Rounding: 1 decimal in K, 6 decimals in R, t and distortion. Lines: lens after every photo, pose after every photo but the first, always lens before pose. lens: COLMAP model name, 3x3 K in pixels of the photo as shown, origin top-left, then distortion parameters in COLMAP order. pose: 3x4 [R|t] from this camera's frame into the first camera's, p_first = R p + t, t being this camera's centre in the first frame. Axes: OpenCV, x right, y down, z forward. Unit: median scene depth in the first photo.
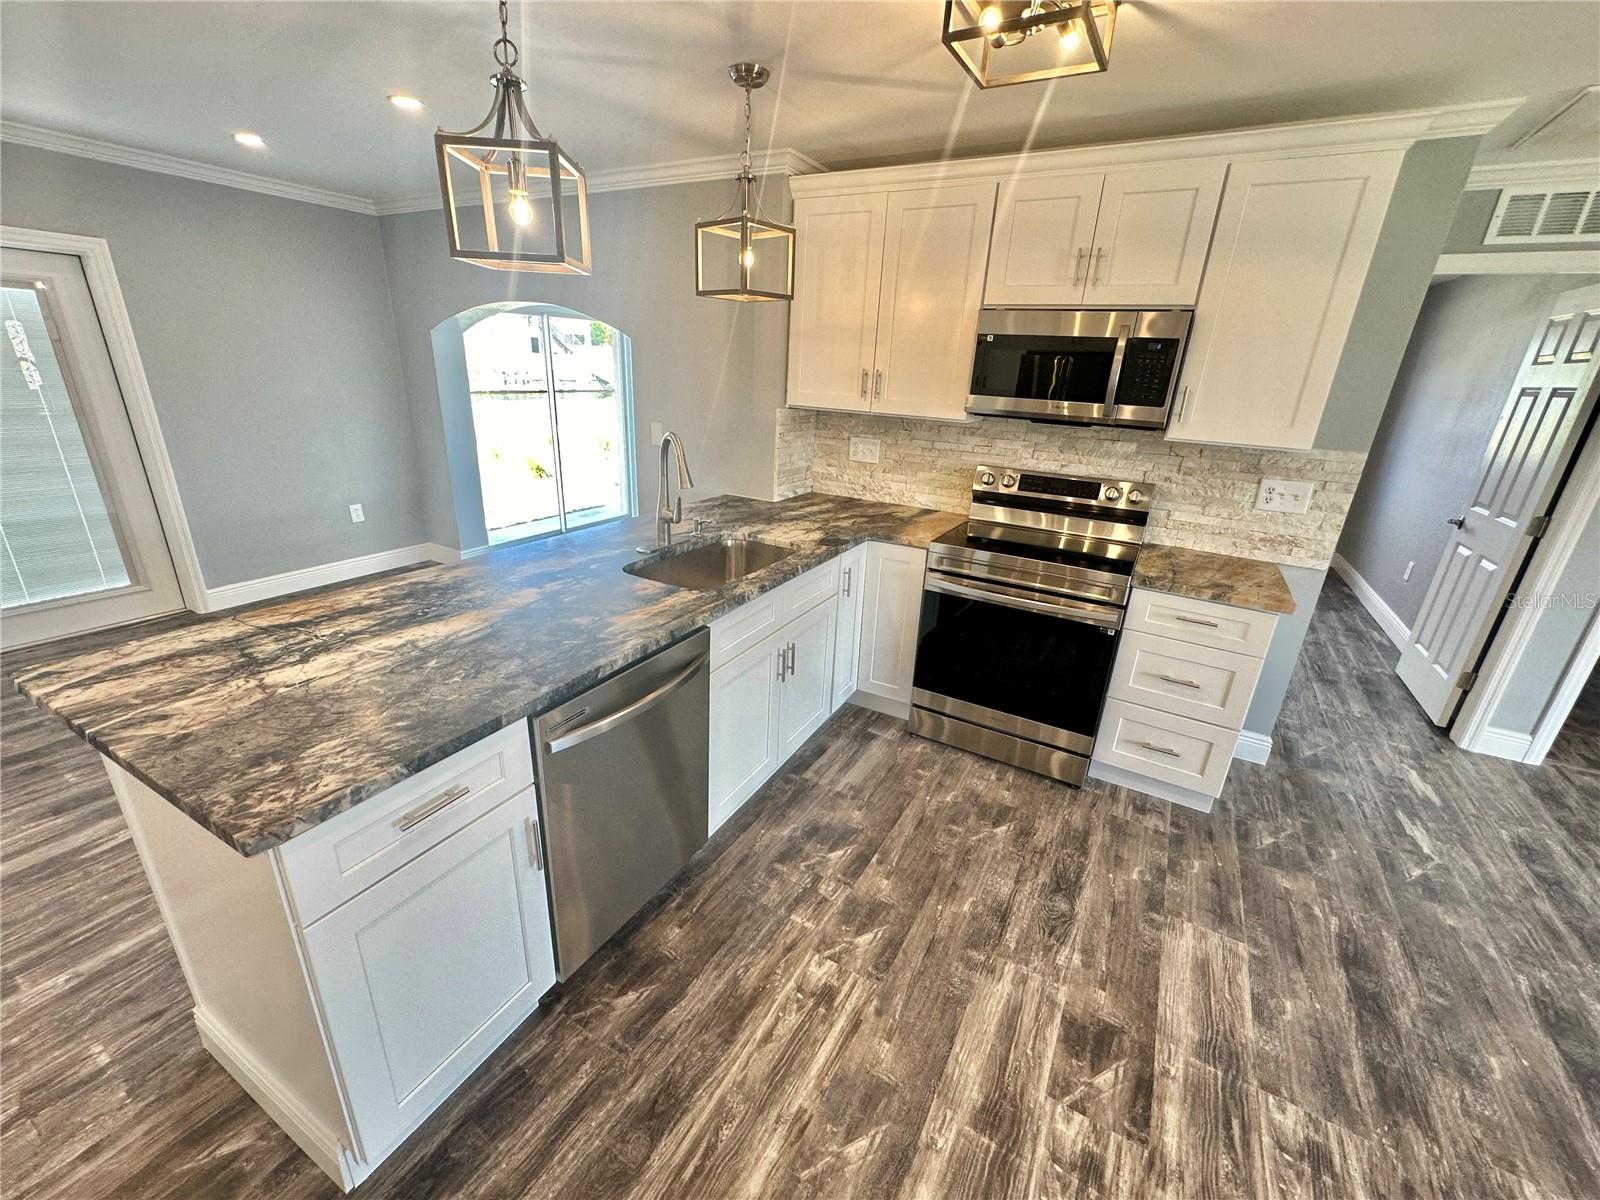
lens RADIAL K [[642.3, 0, 800.0], [0, 642.3, 600.0], [0, 0, 1]] dist [-0.000149, 0.000309]
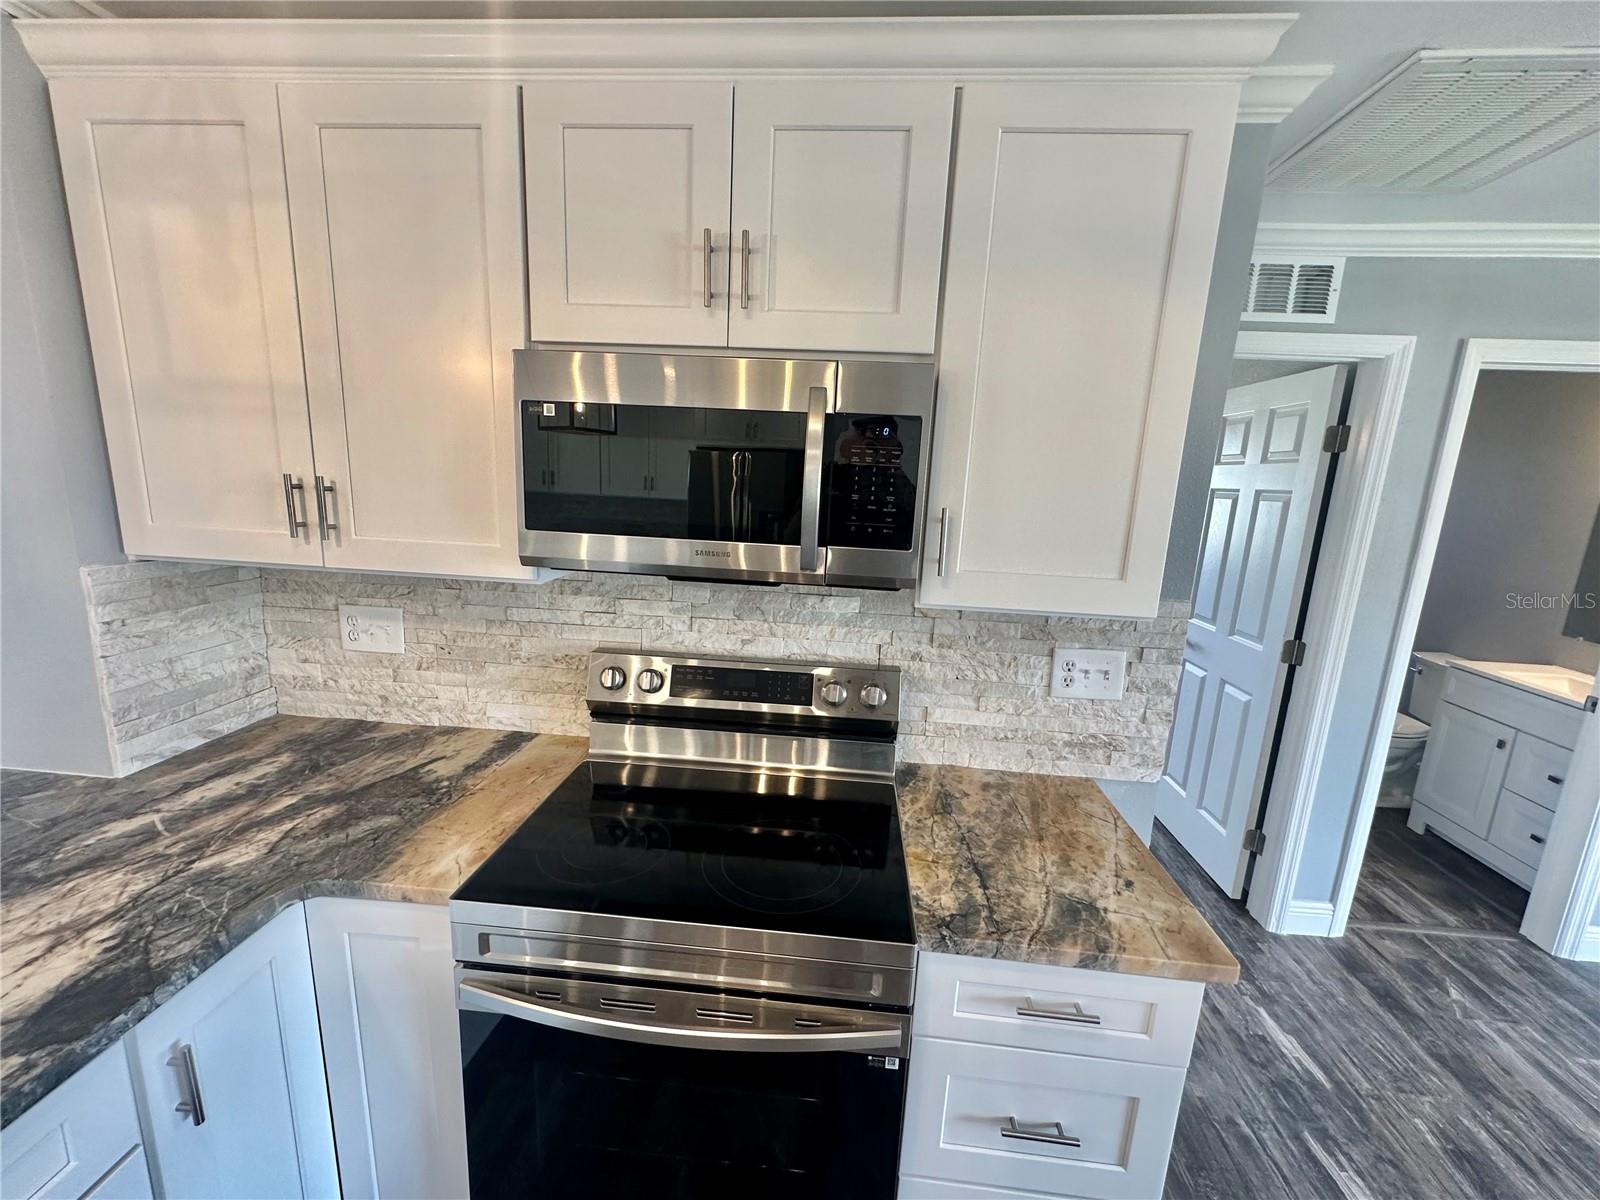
lens RADIAL K [[642.3, 0, 800.0], [0, 642.3, 600.0], [0, 0, 1]] dist [-0.000149, 0.000309]
pose [[0.903846, -0.089055, 0.418488, 0.235913], [0.145874, 0.983636, -0.105737, -0.188010], [-0.402223, 0.156617, 0.902046, 0.502665]]
